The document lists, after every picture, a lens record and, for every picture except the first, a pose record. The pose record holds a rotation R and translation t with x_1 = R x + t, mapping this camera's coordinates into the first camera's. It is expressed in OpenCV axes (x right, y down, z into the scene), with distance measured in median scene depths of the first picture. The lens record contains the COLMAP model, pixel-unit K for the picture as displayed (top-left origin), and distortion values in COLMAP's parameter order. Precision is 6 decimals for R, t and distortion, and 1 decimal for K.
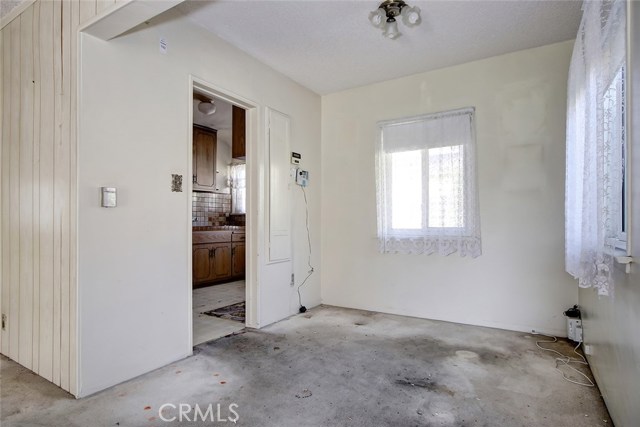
lens RADIAL K [[345.3, 0, 319.1], [0, 345.3, 220.0], [0, 0, 1]] dist [-0.001636, -0.000573]
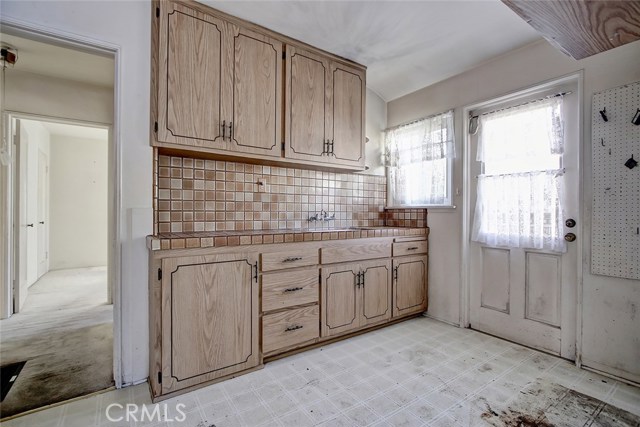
lens RADIAL K [[294.6, 0, 315.3], [0, 294.6, 211.9], [0, 0, 1]] dist [-0.009679, 0.000477]
pose [[0.908205, 0.000859, -0.418525, -0.154493], [-0.001753, 0.999997, -0.001753, -0.008615], [0.418523, 0.002326, 0.908203, 0.474415]]
